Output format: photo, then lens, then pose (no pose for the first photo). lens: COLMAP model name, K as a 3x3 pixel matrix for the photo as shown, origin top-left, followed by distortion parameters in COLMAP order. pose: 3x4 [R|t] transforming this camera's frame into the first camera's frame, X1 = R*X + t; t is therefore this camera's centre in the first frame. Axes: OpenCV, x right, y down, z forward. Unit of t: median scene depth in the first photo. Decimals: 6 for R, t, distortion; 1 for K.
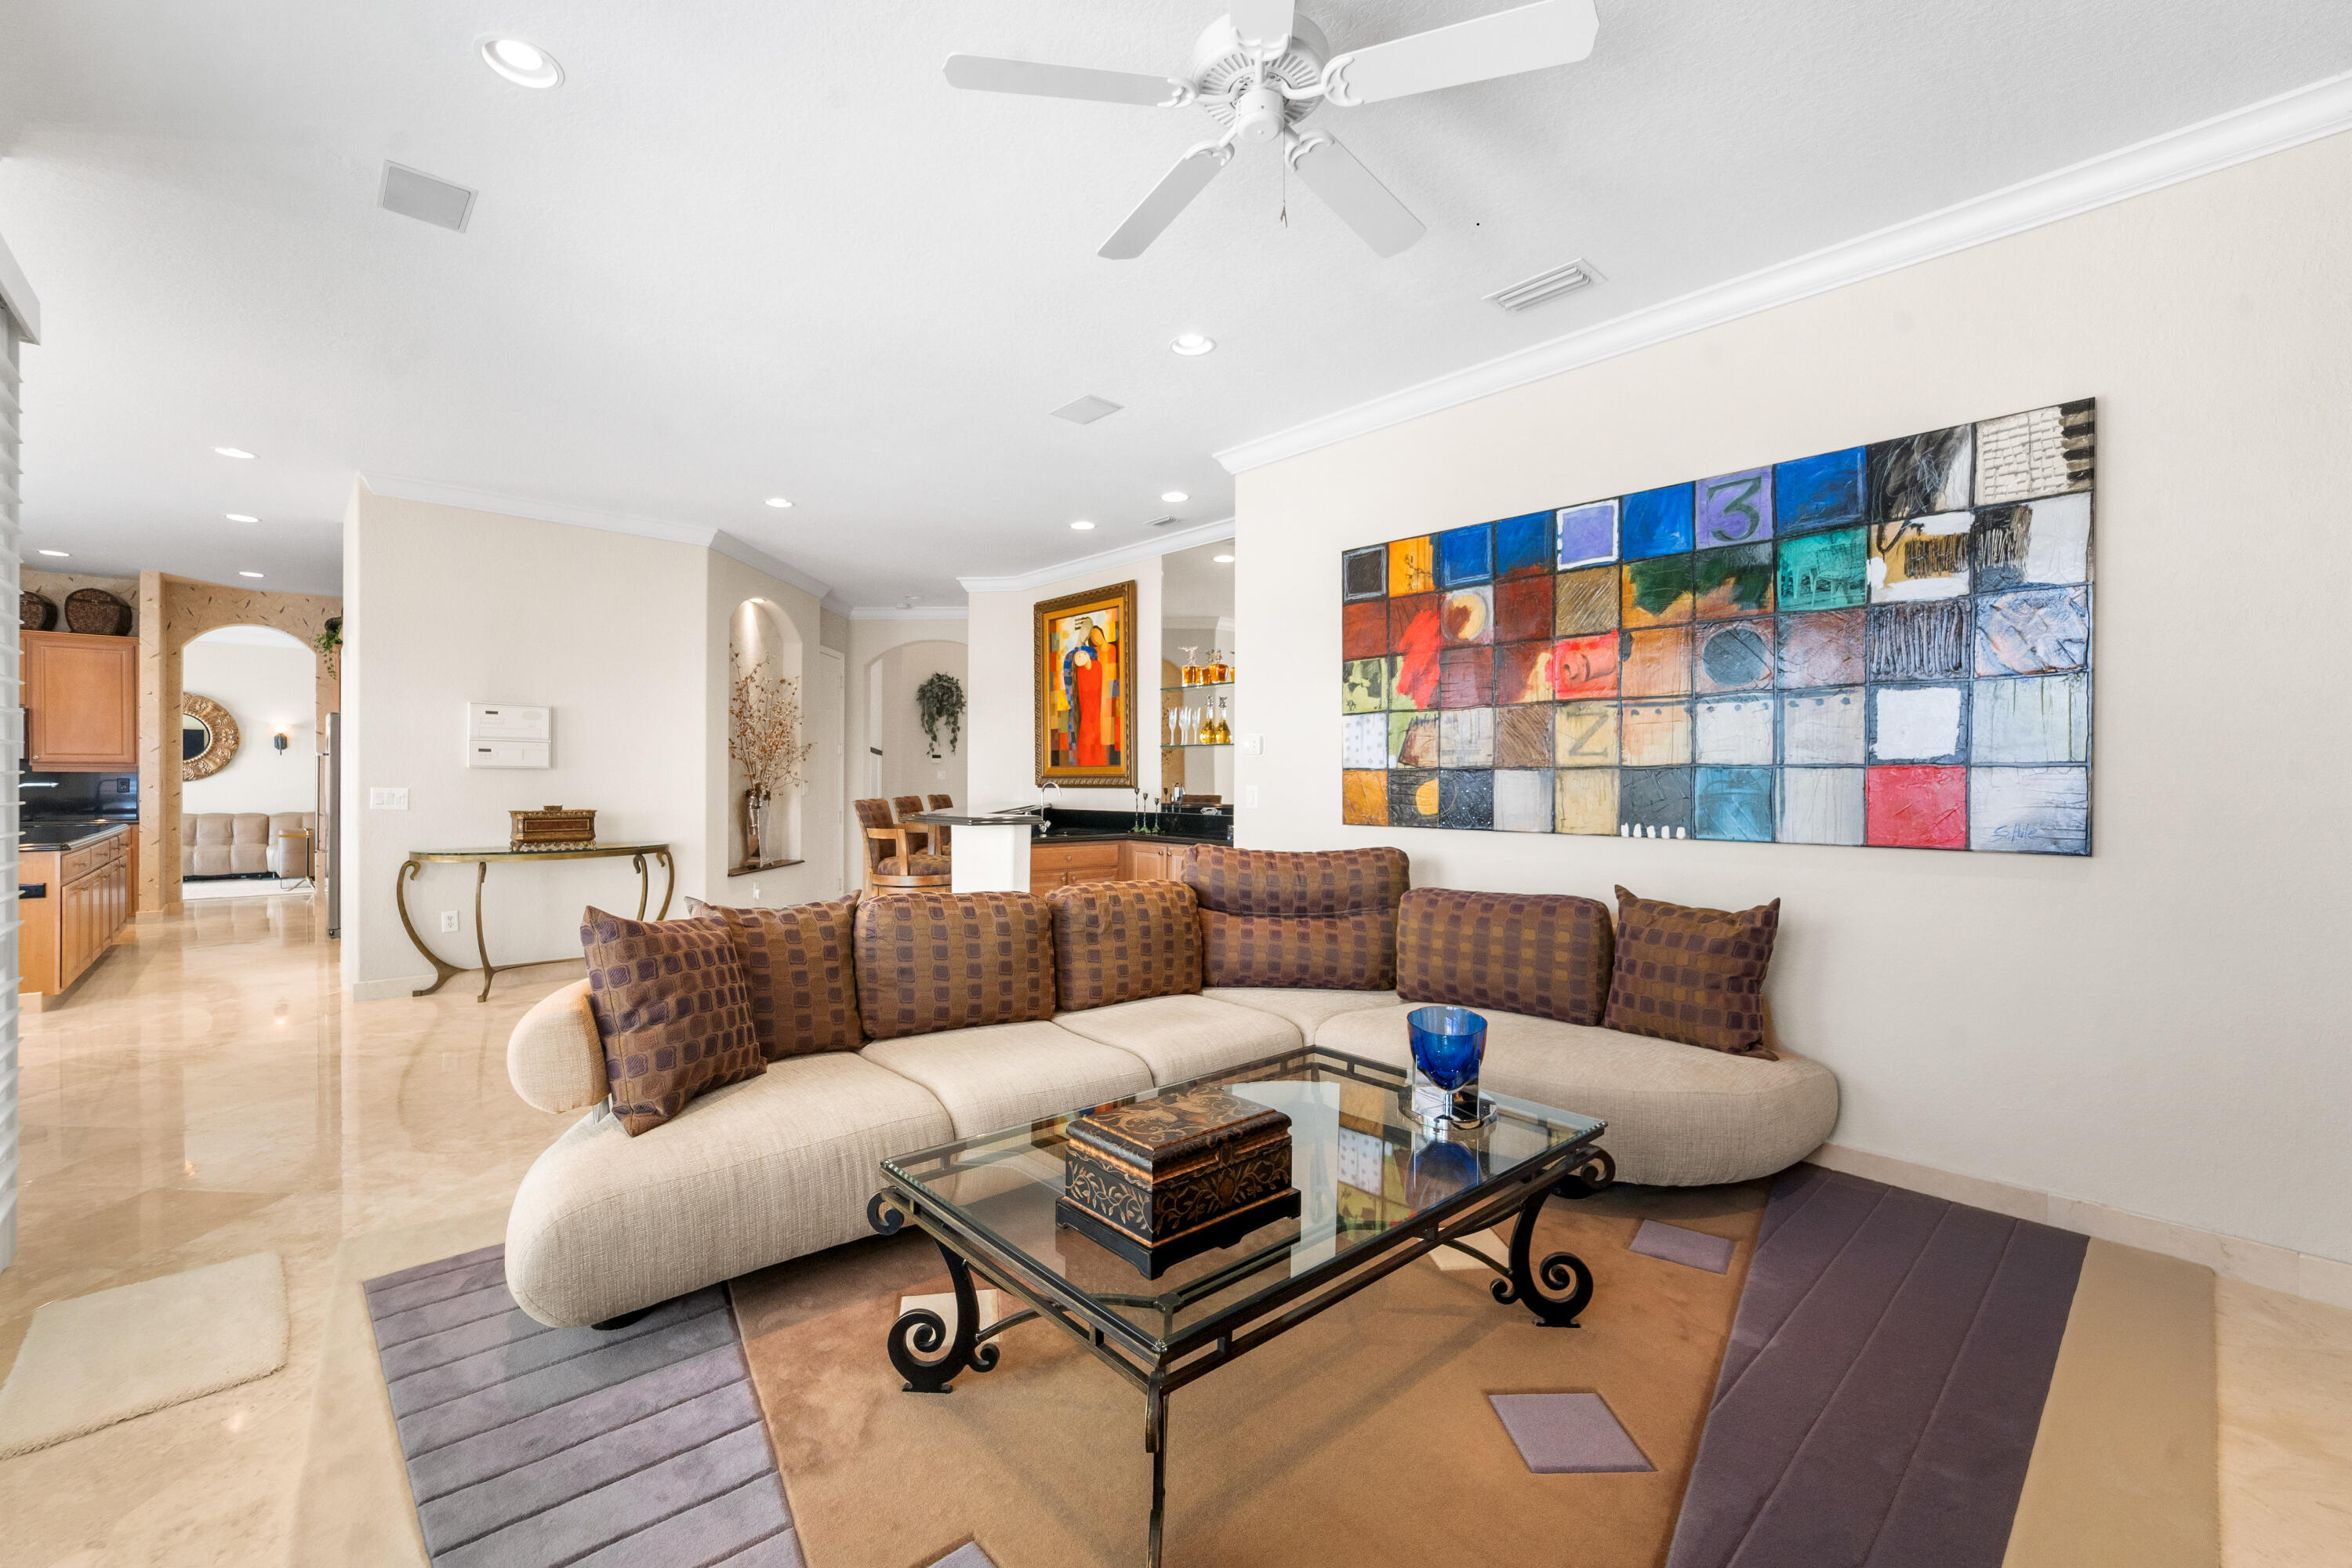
lens RADIAL K [[990.1, 0, 1165.1], [0, 990.1, 780.1], [0, 0, 1]] dist [-0.028956, 0.012664]
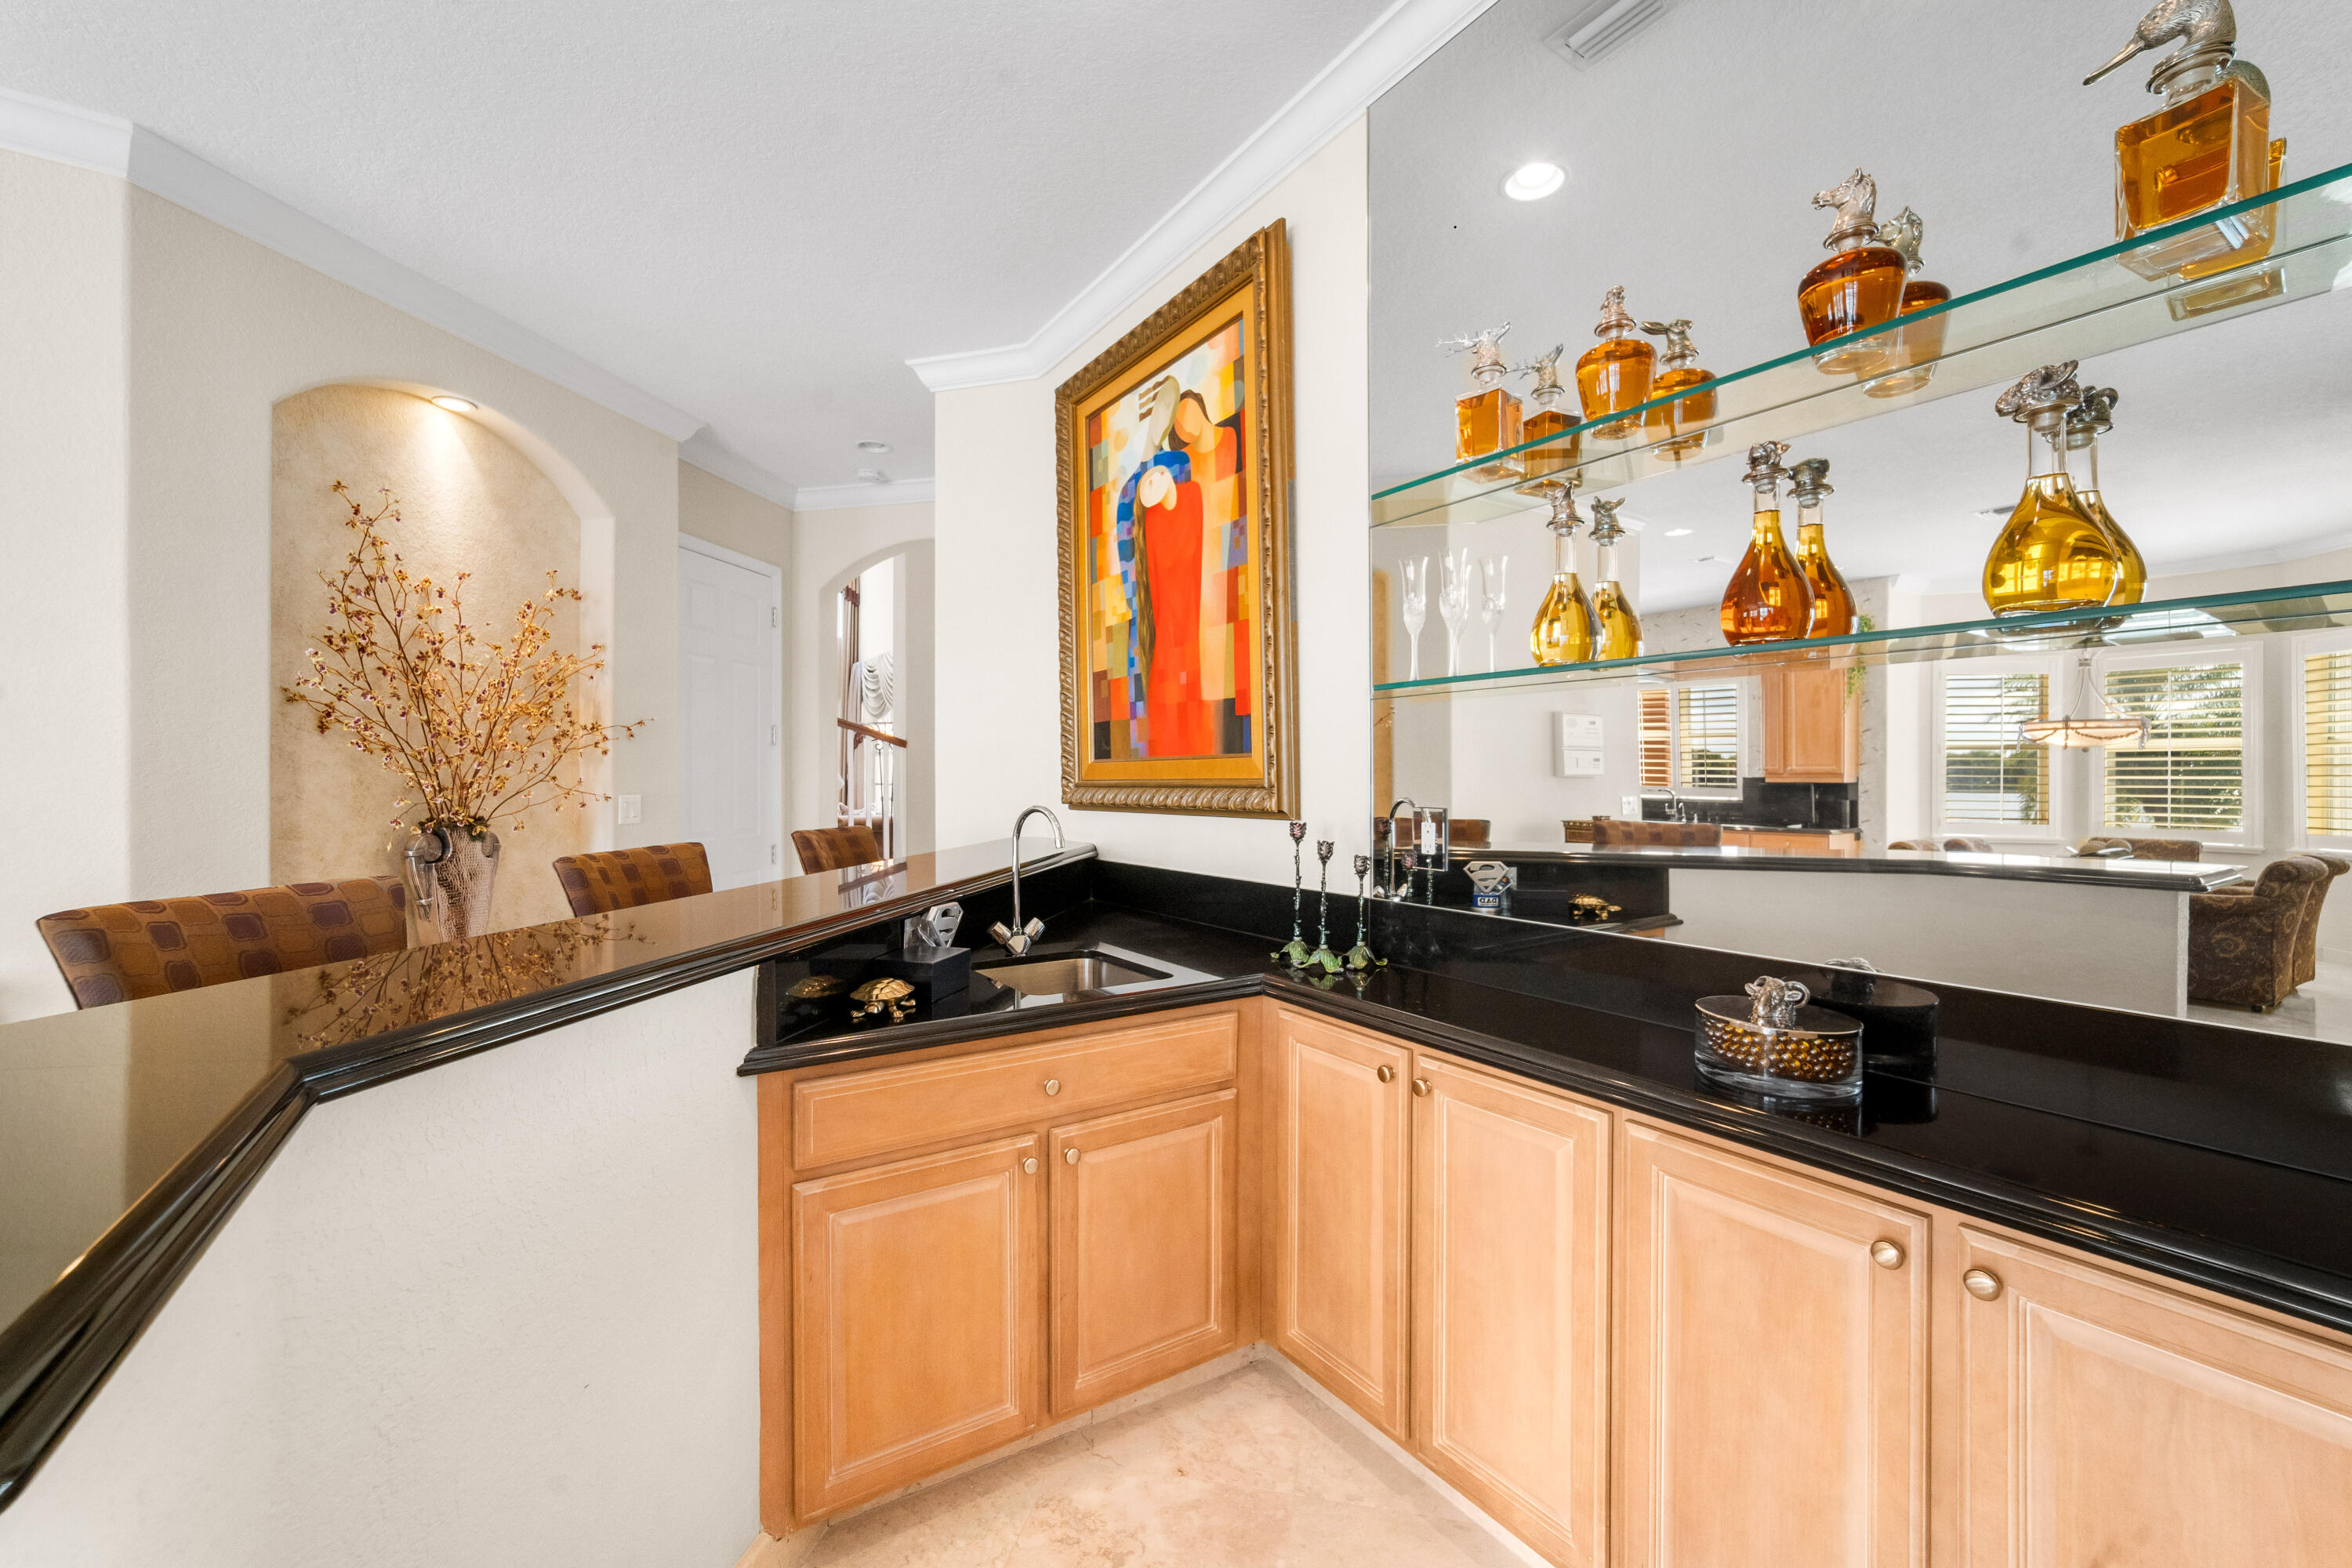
lens RADIAL K [[955.6, 0, 1169.1], [0, 955.6, 770.5], [0, 0, 1]] dist [-0.000939, 0.000011]
pose [[0.986010, -0.010803, -0.166335, -0.028701], [0.010166, 0.999937, -0.004681, -0.013151], [0.166375, 0.002925, 0.986058, 1.102004]]
